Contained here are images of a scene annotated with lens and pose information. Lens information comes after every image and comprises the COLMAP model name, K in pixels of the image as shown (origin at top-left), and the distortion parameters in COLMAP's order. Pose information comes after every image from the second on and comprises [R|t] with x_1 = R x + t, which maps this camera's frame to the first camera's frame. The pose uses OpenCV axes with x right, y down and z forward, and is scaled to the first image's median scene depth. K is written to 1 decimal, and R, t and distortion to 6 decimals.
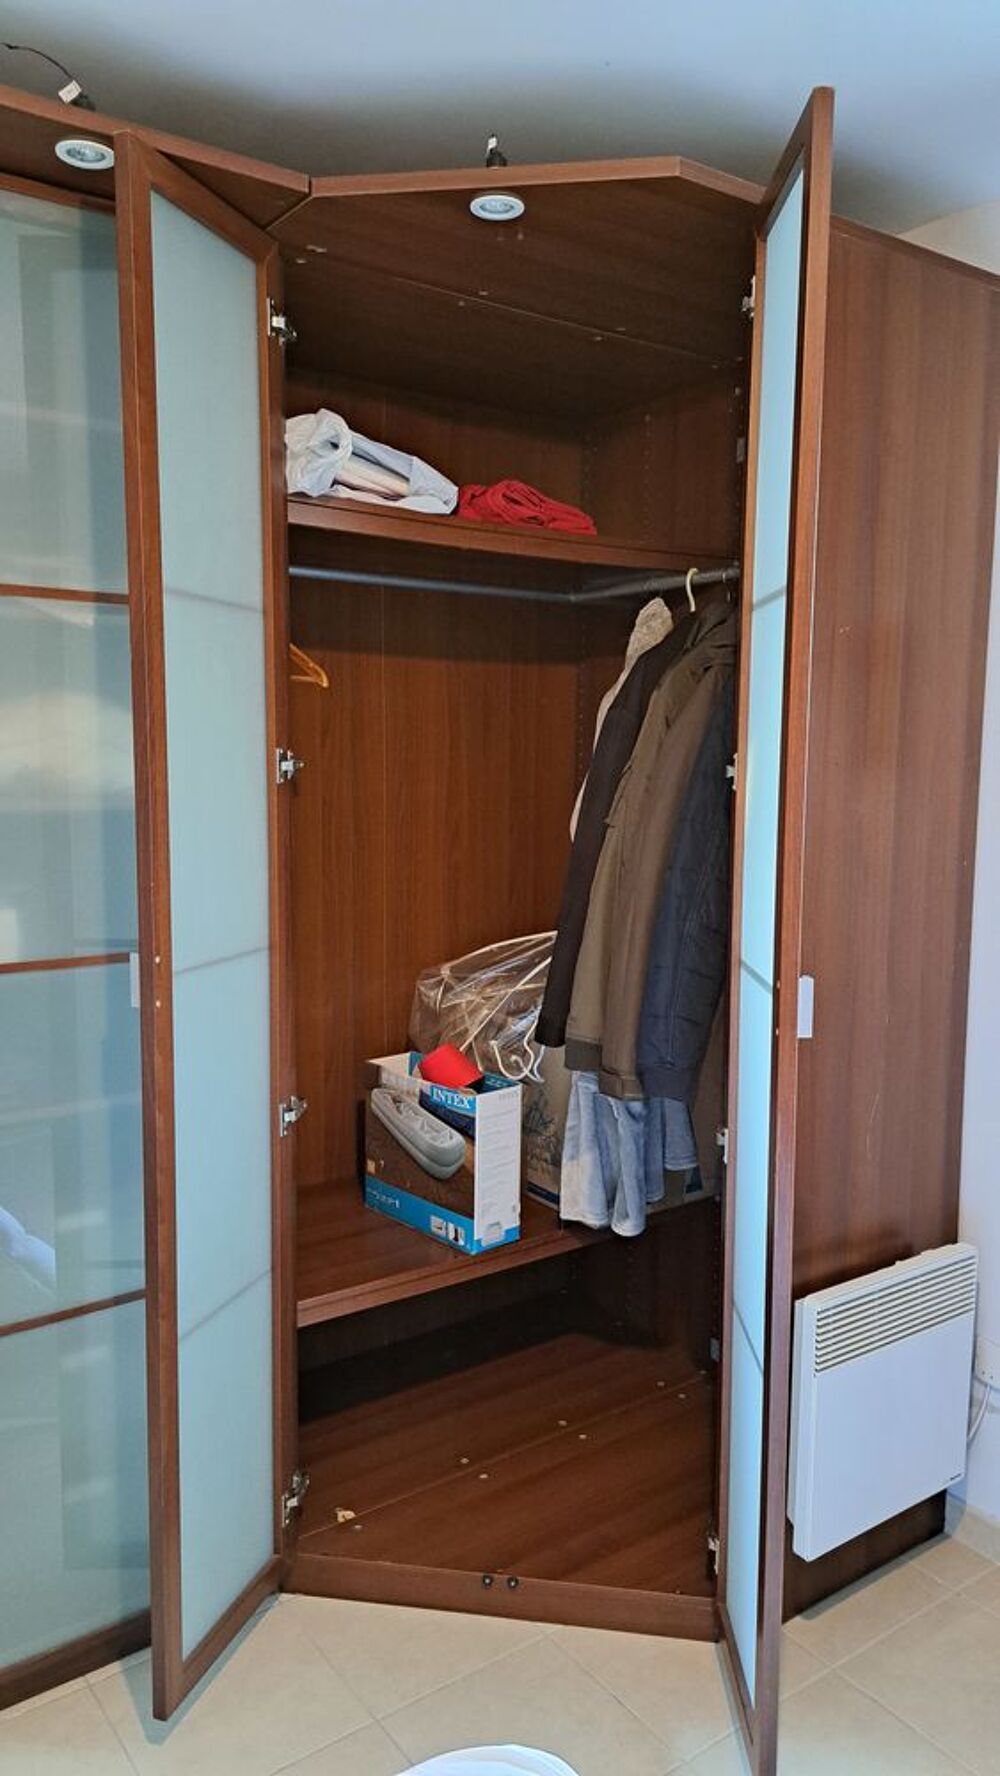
lens RADIAL K [[1290.3, 0, 508.3], [0, 1290.3, 879.2], [0, 0, 1]] dist [0.012403, 0.000145]
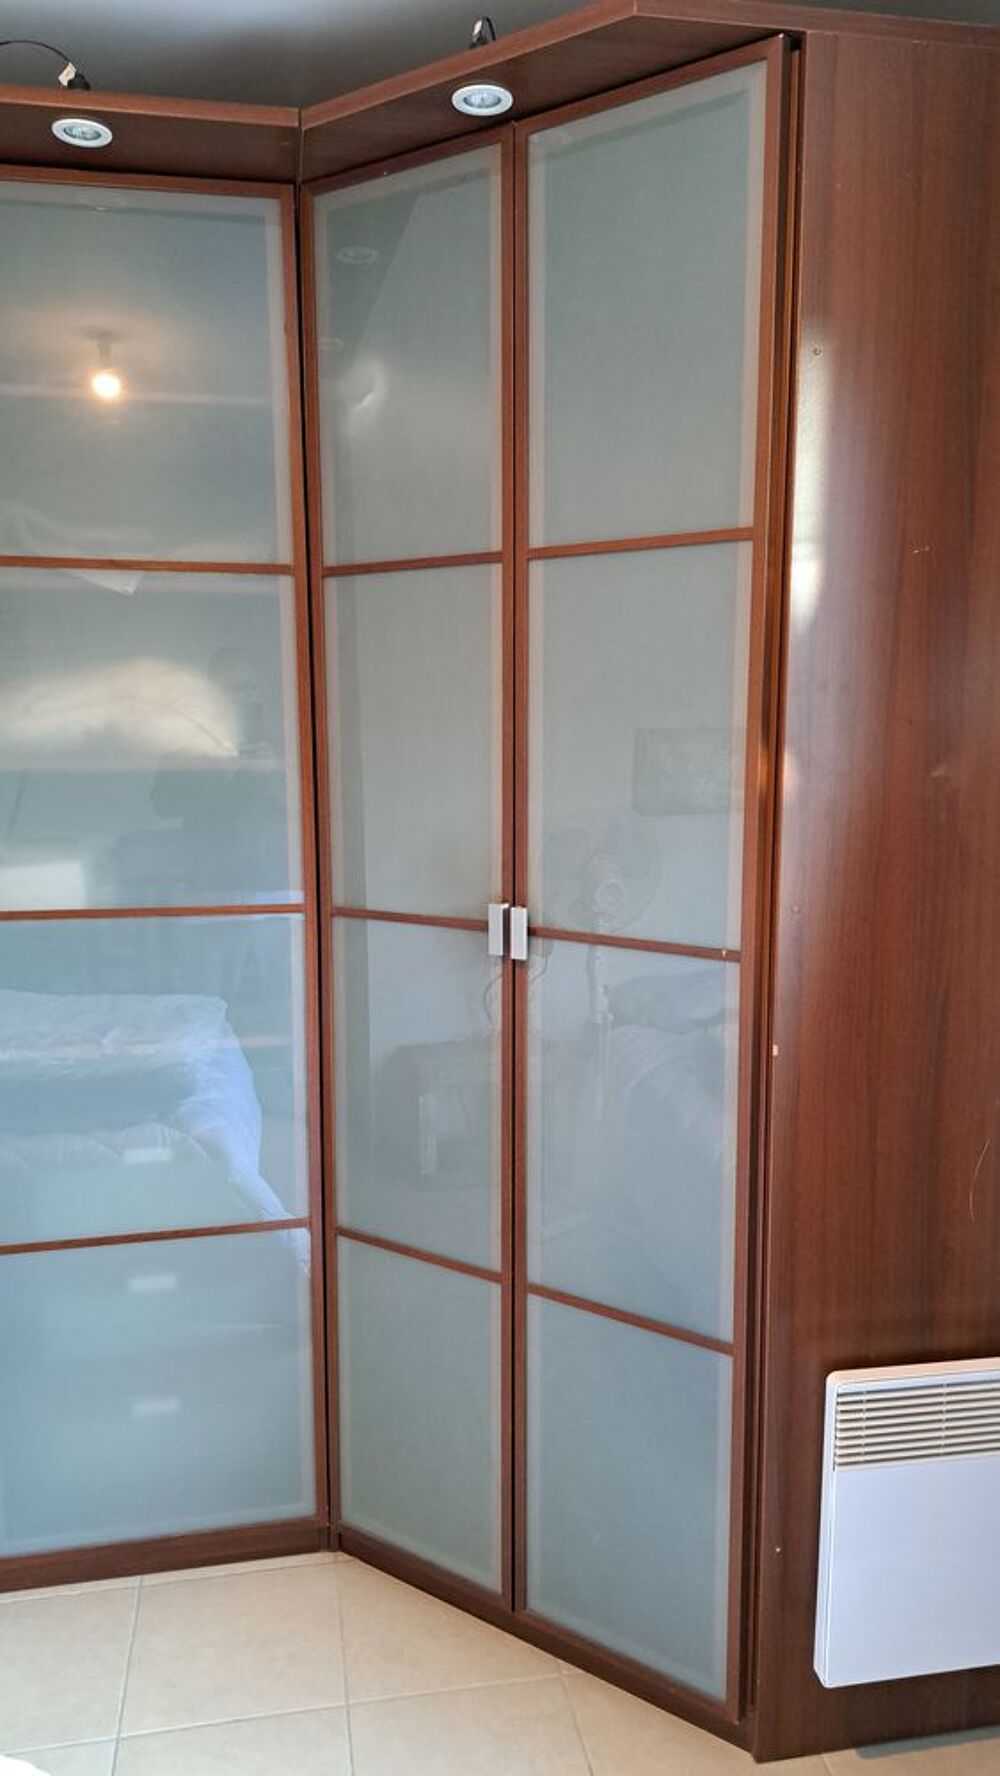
lens RADIAL K [[1290.3, 0, 508.3], [0, 1290.3, 879.2], [0, 0, 1]] dist [0.012403, 0.000145]
pose [[0.899877, 0.048129, -0.433479, 0.429254], [-0.036997, 0.998734, 0.034086, -0.011178], [0.434571, -0.014636, 0.900519, 0.193996]]
